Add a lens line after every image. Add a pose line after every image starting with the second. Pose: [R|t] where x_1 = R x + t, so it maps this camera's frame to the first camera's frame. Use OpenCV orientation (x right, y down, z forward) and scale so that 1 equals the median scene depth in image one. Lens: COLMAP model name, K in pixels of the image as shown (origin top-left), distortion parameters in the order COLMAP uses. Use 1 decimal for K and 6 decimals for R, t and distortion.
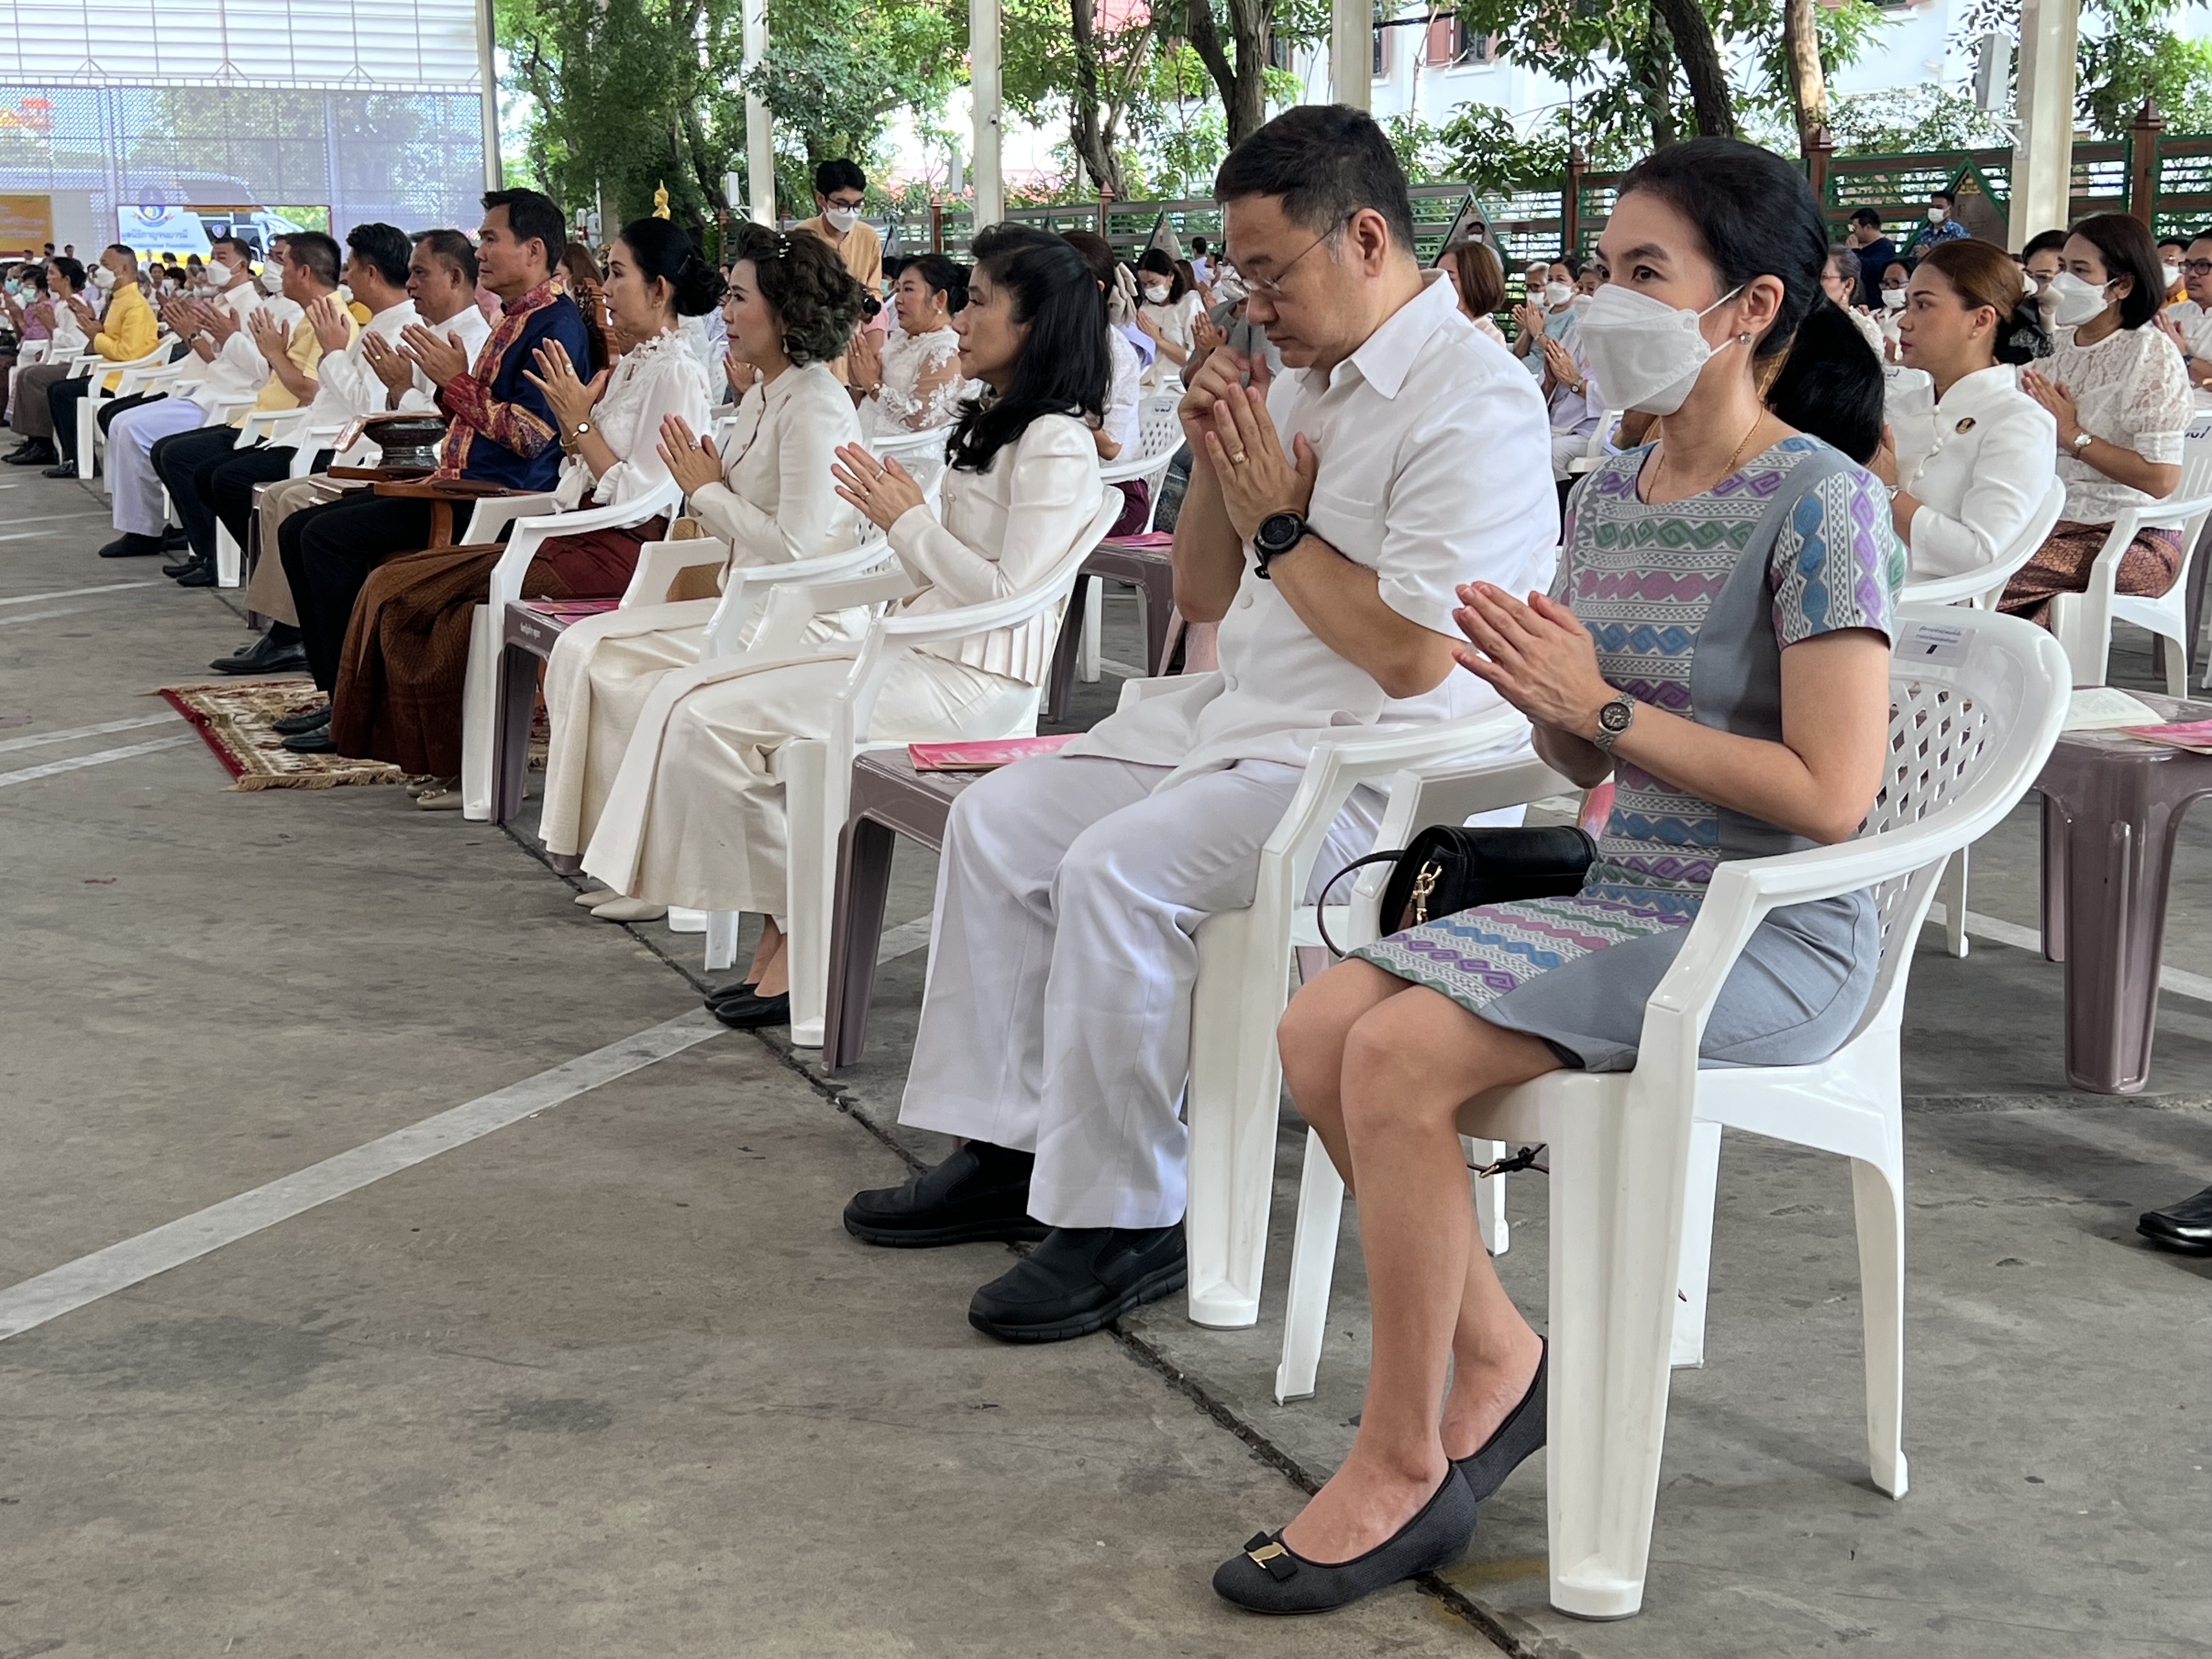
lens RADIAL K [[2730.6, 0, 1106.0], [0, 2730.6, 829.5], [0, 0, 1]] dist [0.201301, -0.550181]
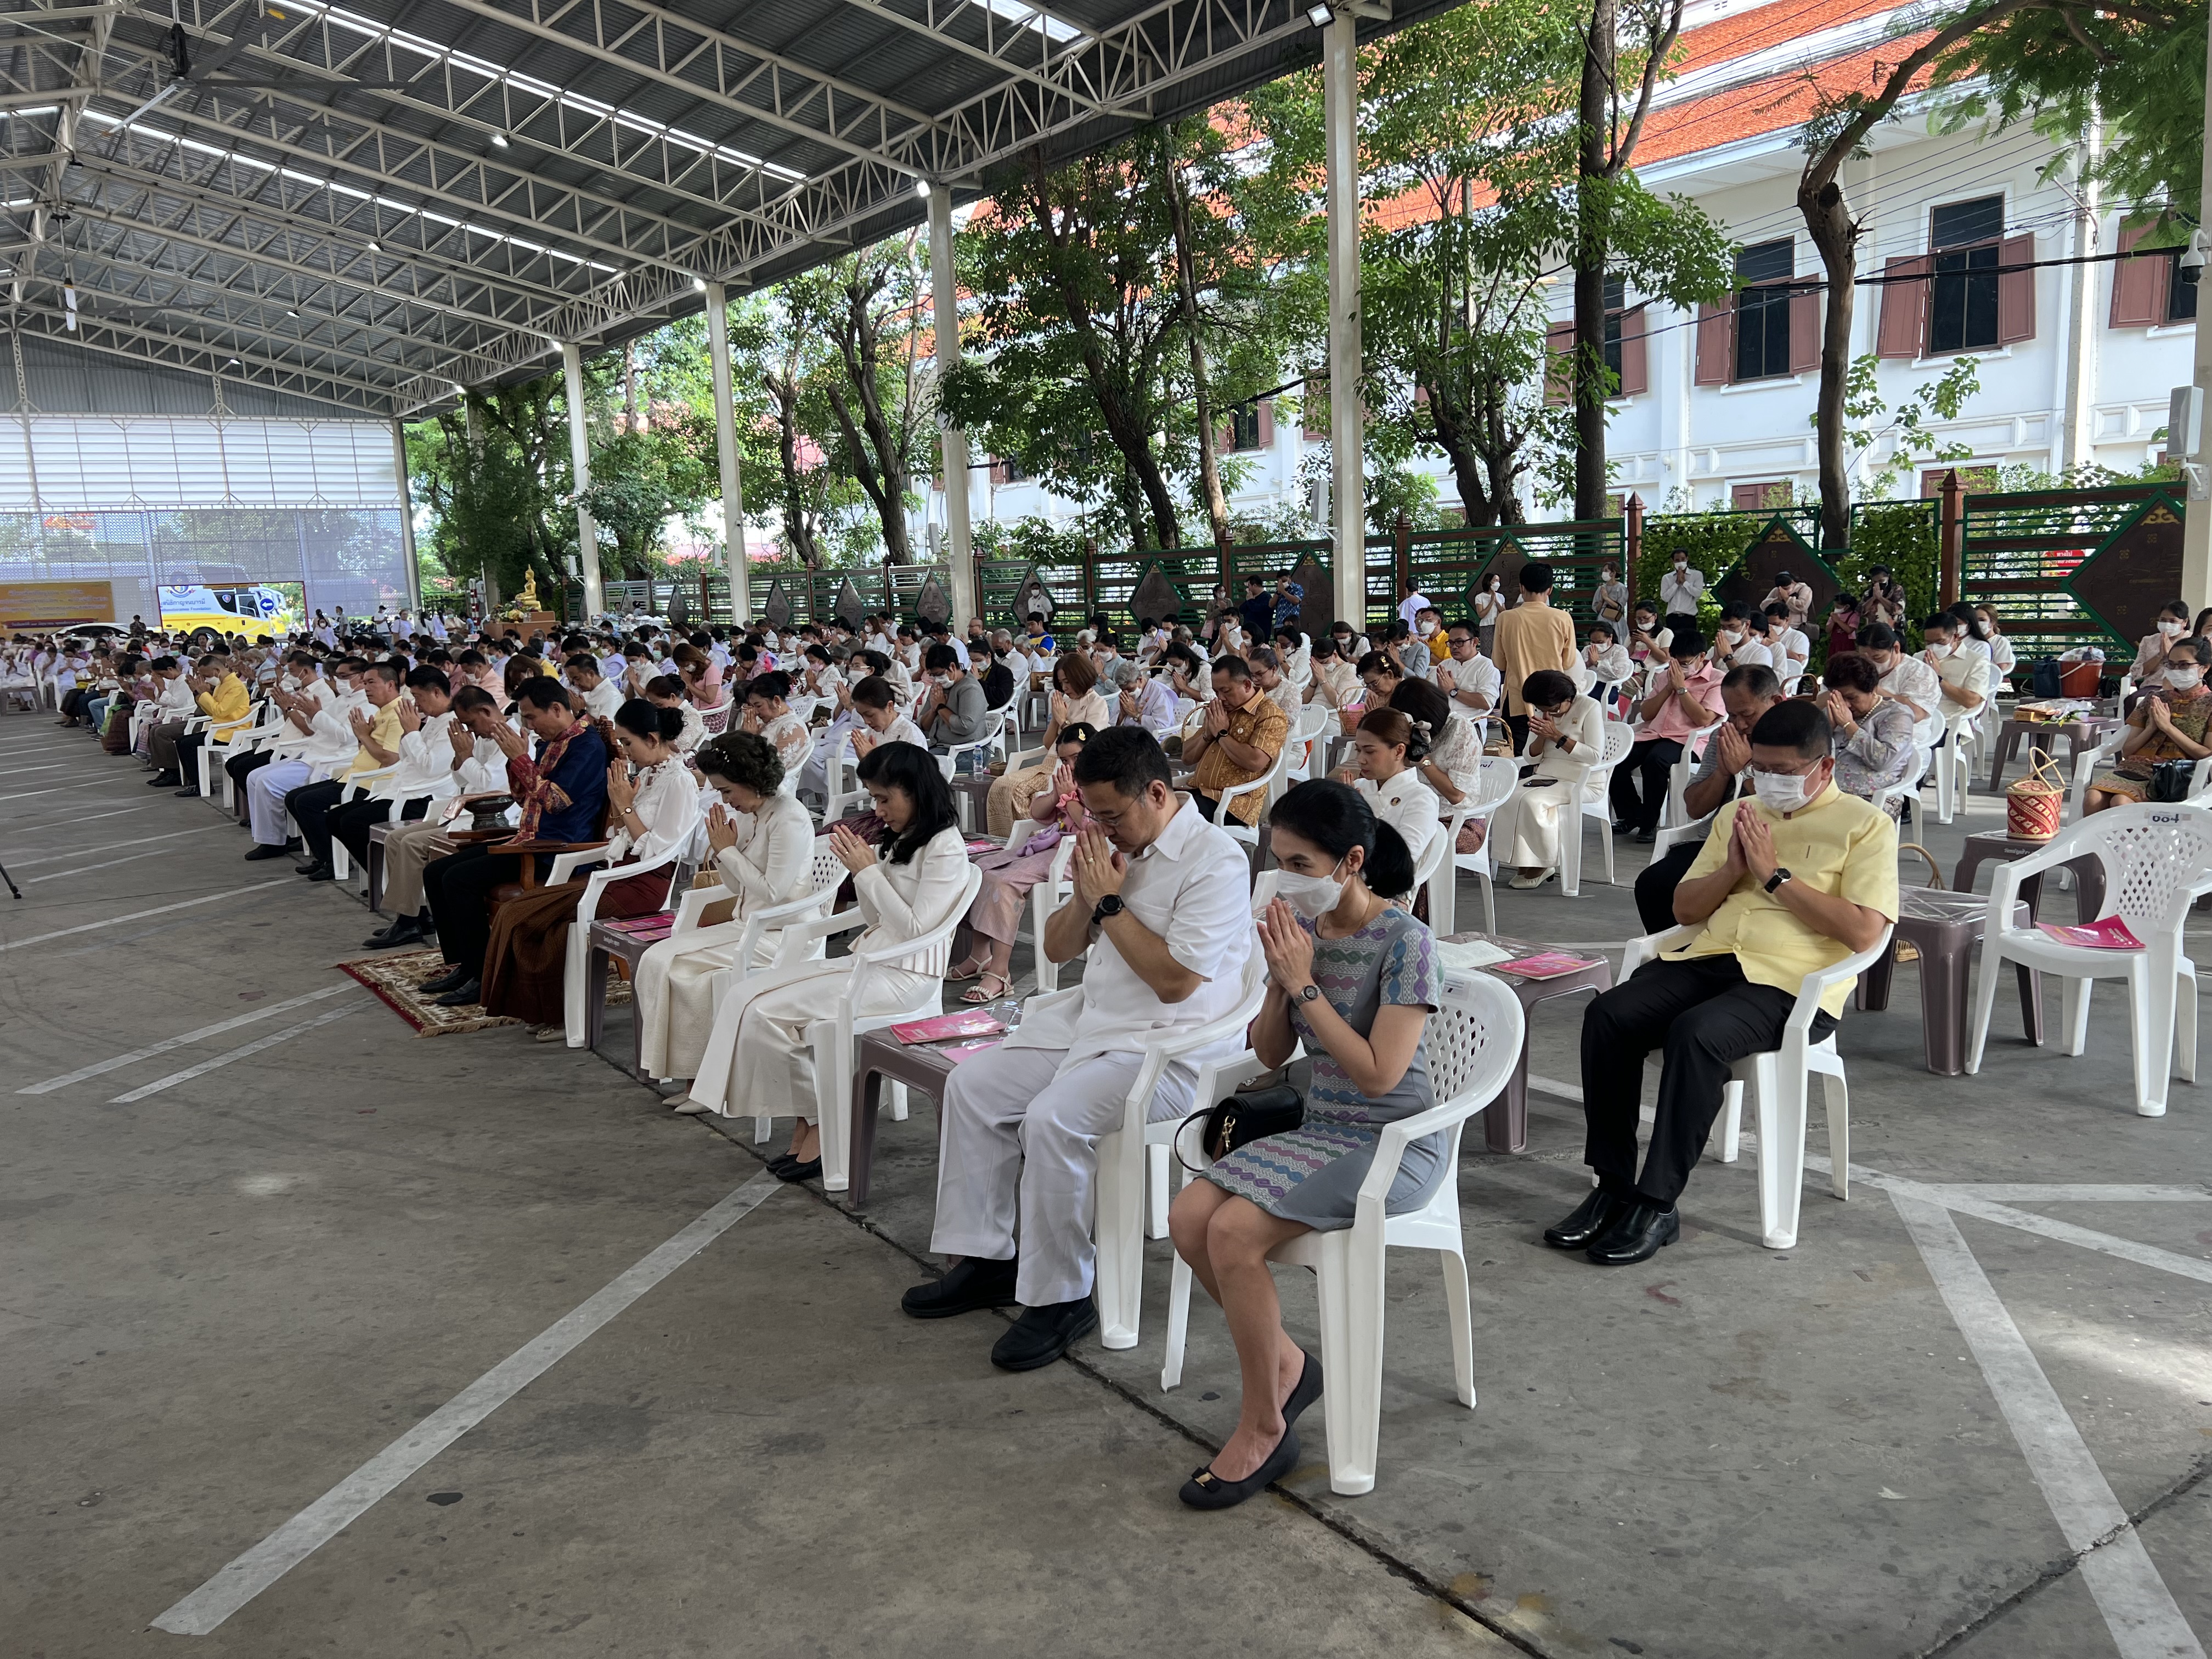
lens RADIAL K [[1650.4, 0, 1106.0], [0, 1650.4, 829.5], [0, 0, 1]] dist [0.058887, -0.079045]
pose [[0.982411, -0.062196, 0.176071, -0.075001], [0.071703, 0.996263, -0.048152, -0.063885], [-0.172418, 0.059929, 0.983199, -0.085862]]
